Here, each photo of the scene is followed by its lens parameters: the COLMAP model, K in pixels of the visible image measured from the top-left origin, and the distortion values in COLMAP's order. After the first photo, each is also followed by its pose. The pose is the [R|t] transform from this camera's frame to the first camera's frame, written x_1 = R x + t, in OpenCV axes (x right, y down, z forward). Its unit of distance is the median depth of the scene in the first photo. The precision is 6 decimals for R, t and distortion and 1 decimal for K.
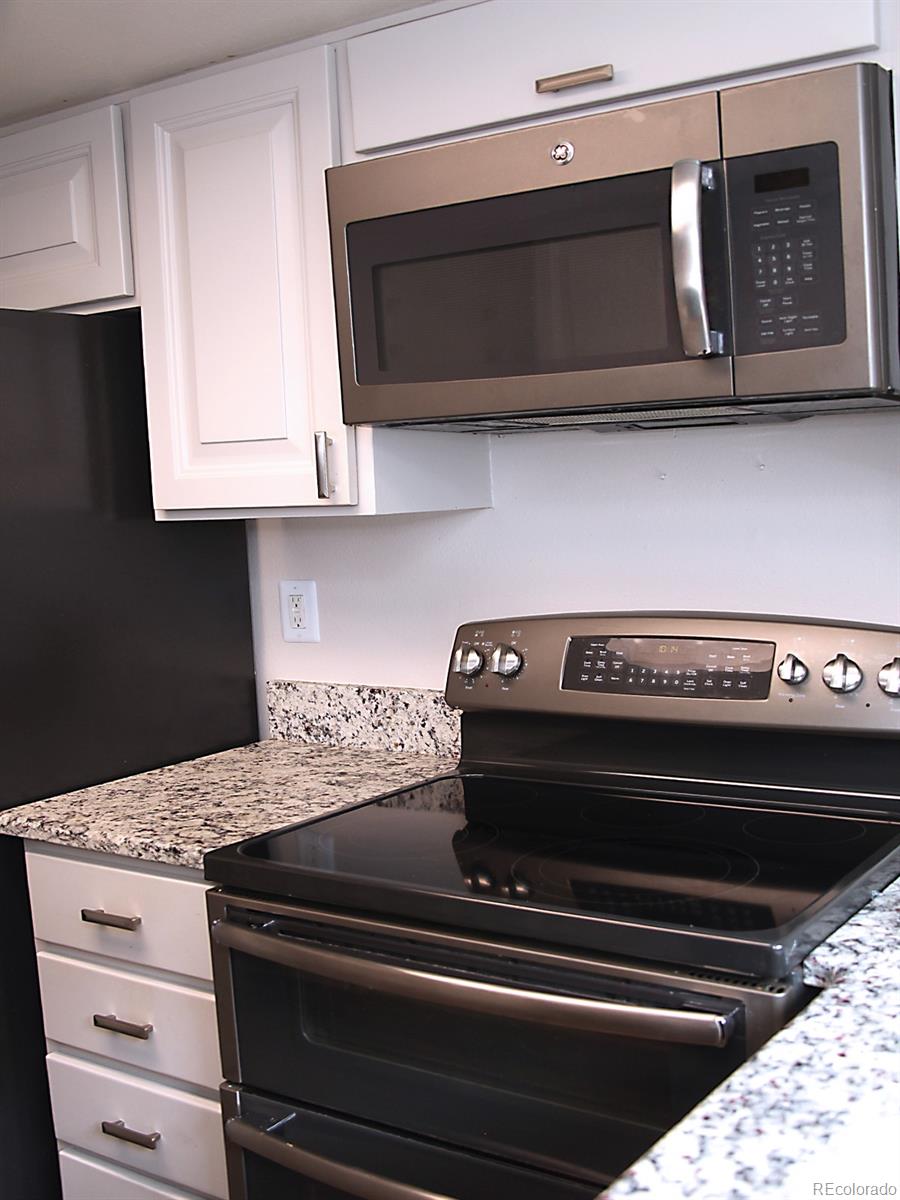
lens RADIAL K [[1121.3, 0, 448.6], [0, 1121.3, 596.3], [0, 0, 1]] dist [-0.016850, 0.000000]
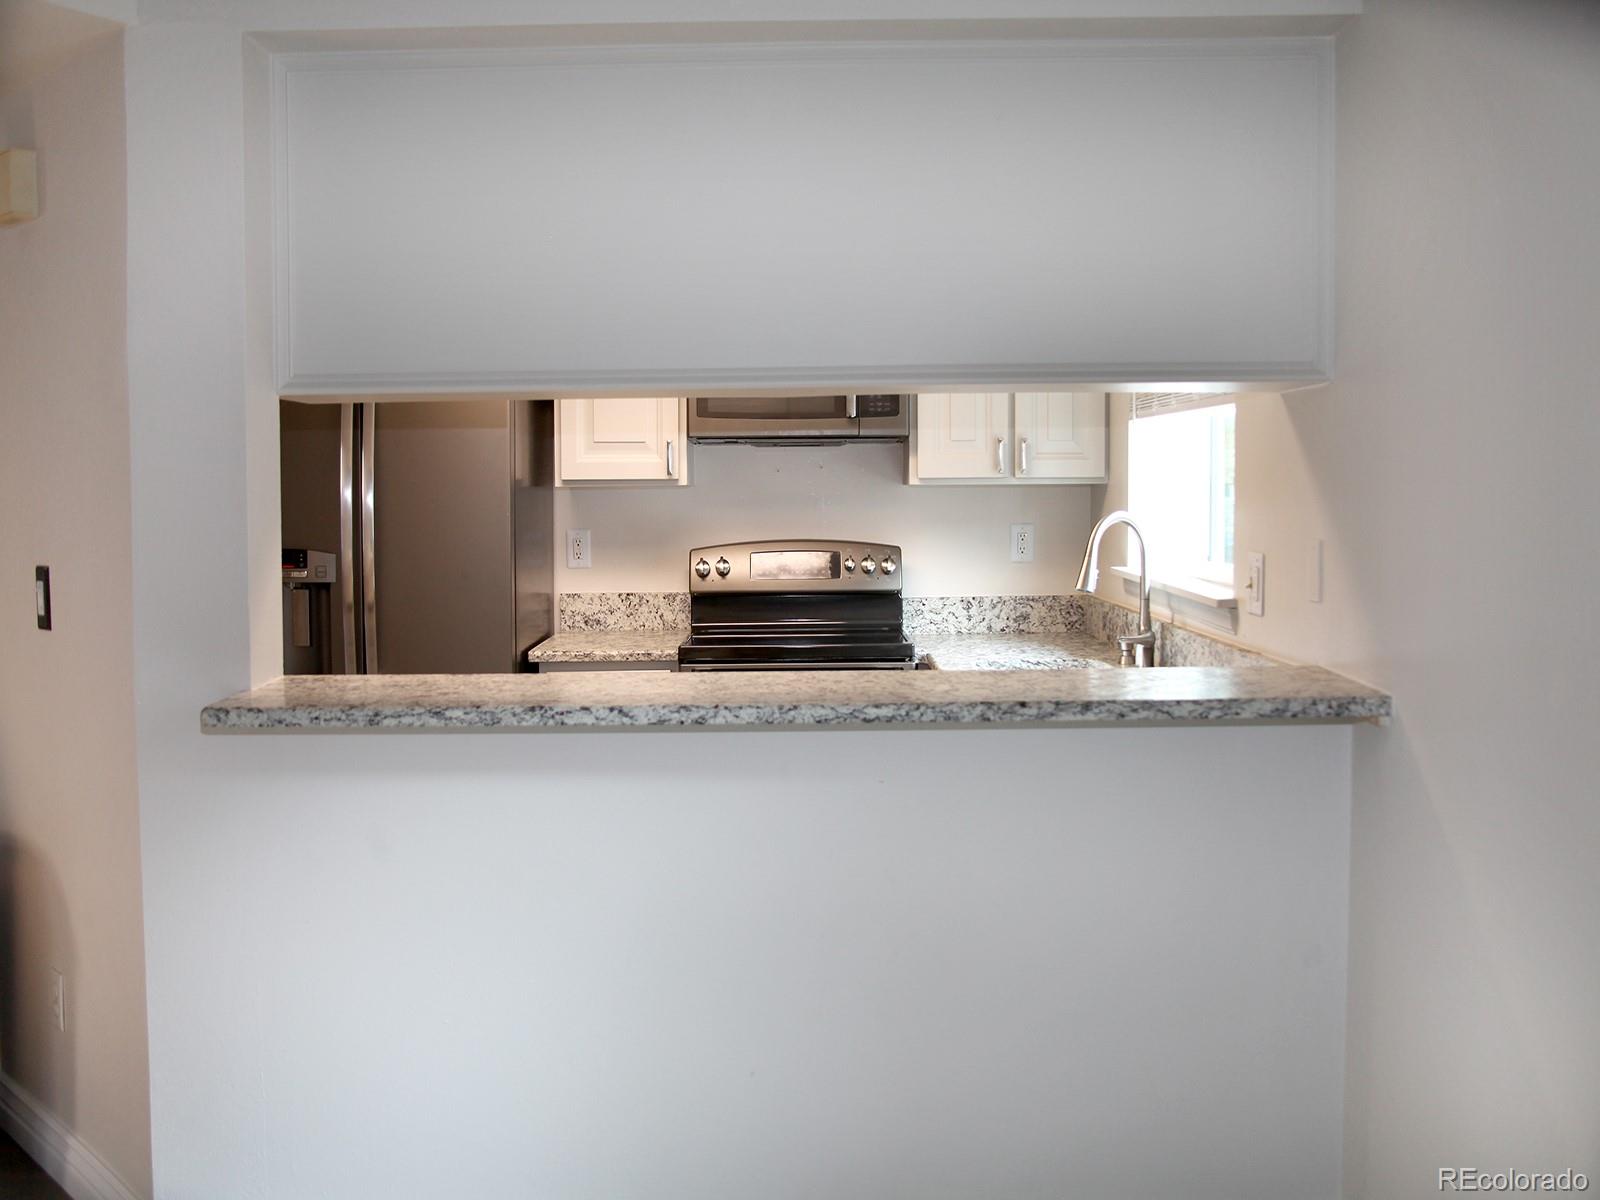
lens RADIAL K [[1495.0, 0, 801.0], [0, 1495.0, 599.9], [0, 0, 1]] dist [-0.016850, 0.000000]
pose [[0.682958, -0.010904, 0.730376, -1.549951], [0.082734, 0.994609, -0.062515, 0.256686], [-0.725757, 0.103122, 0.680179, -0.735565]]
